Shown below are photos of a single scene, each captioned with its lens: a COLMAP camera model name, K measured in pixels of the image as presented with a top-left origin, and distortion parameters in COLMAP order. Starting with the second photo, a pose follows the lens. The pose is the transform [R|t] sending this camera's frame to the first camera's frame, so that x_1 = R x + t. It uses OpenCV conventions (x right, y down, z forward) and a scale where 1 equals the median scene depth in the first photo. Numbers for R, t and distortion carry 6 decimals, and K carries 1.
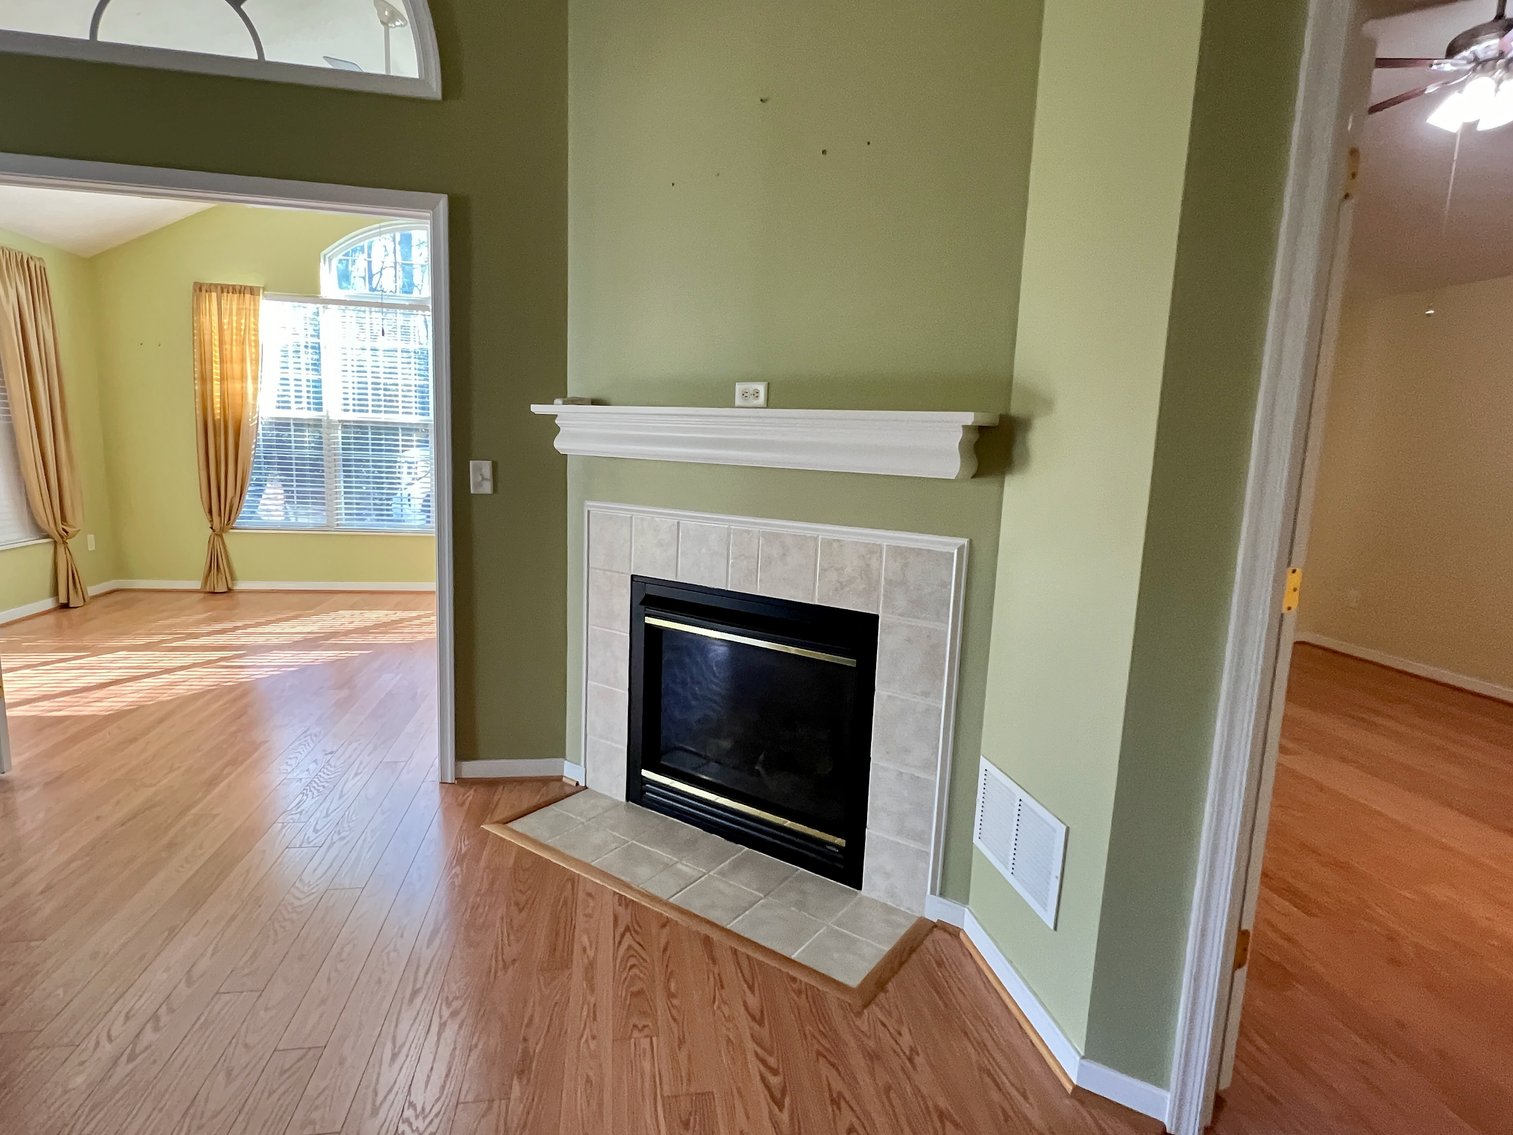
lens RADIAL K [[809.7, 0, 757.7], [0, 809.7, 574.0], [0, 0, 1]] dist [-0.001159, -0.001324]
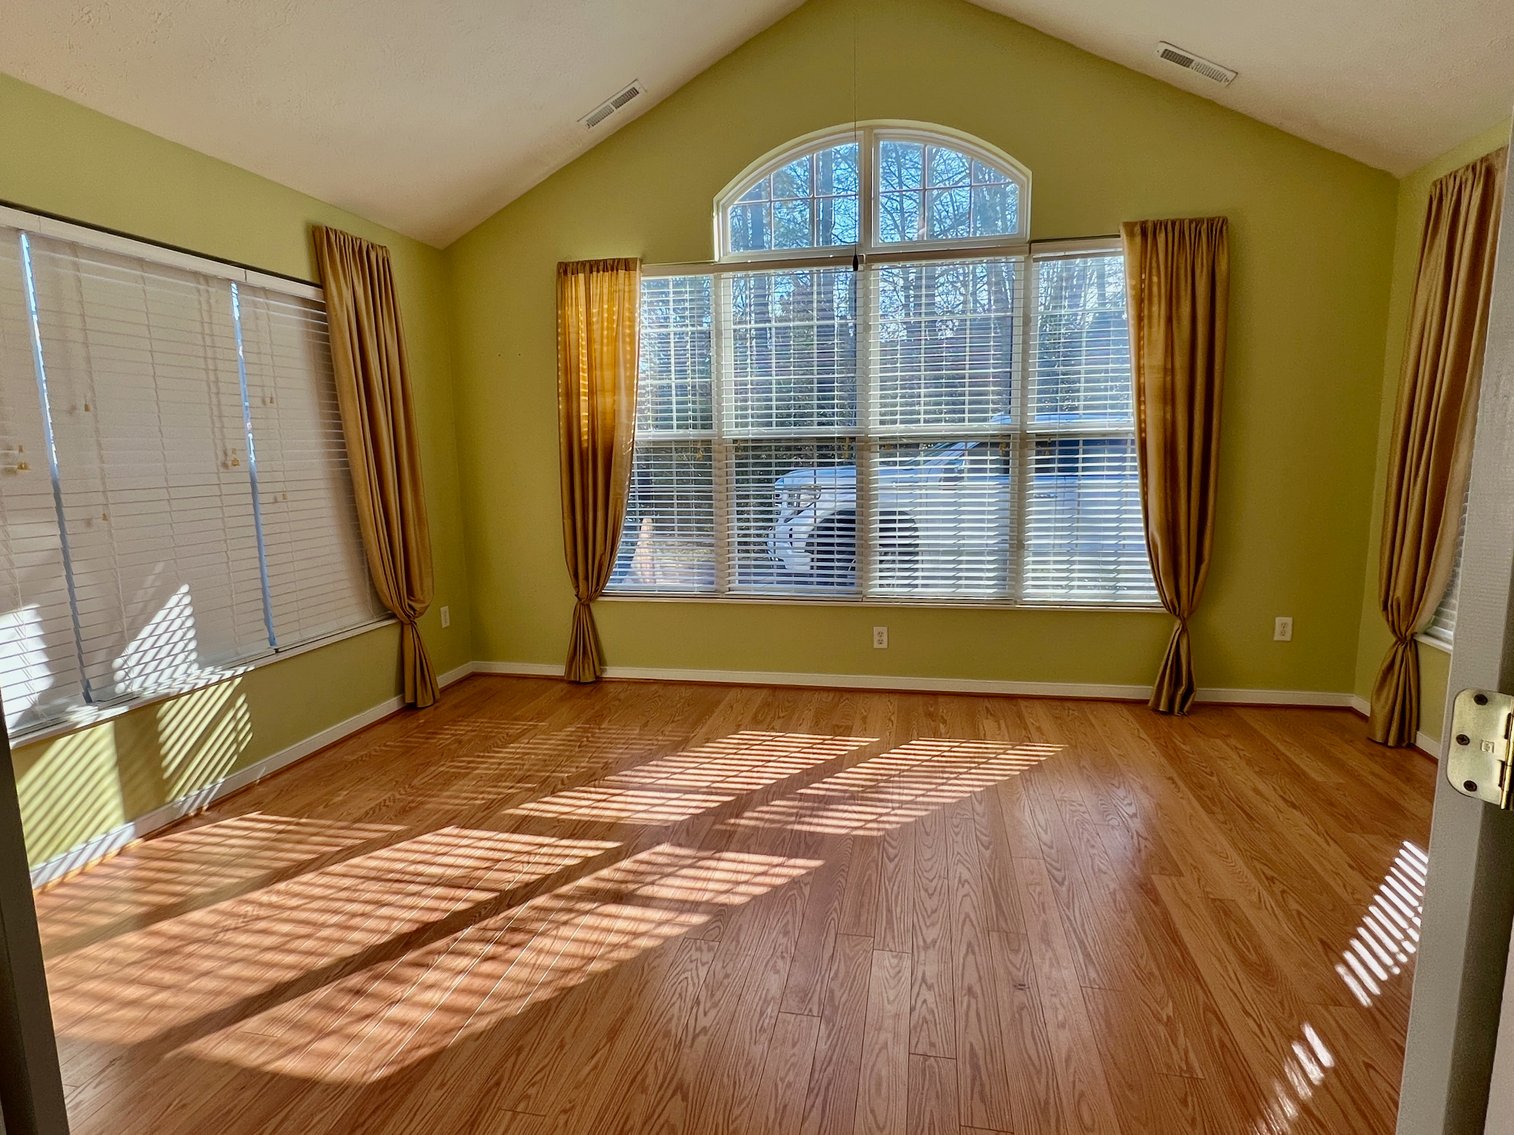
lens RADIAL K [[810.3, 0, 756.5], [0, 810.3, 570.1], [0, 0, 1]] dist [-0.001159, -0.001324]
pose [[0.926131, -0.004365, -0.377176, -0.253330], [-0.002231, 0.999852, -0.017048, -0.070733], [0.377194, 0.016630, 0.925985, 0.390021]]
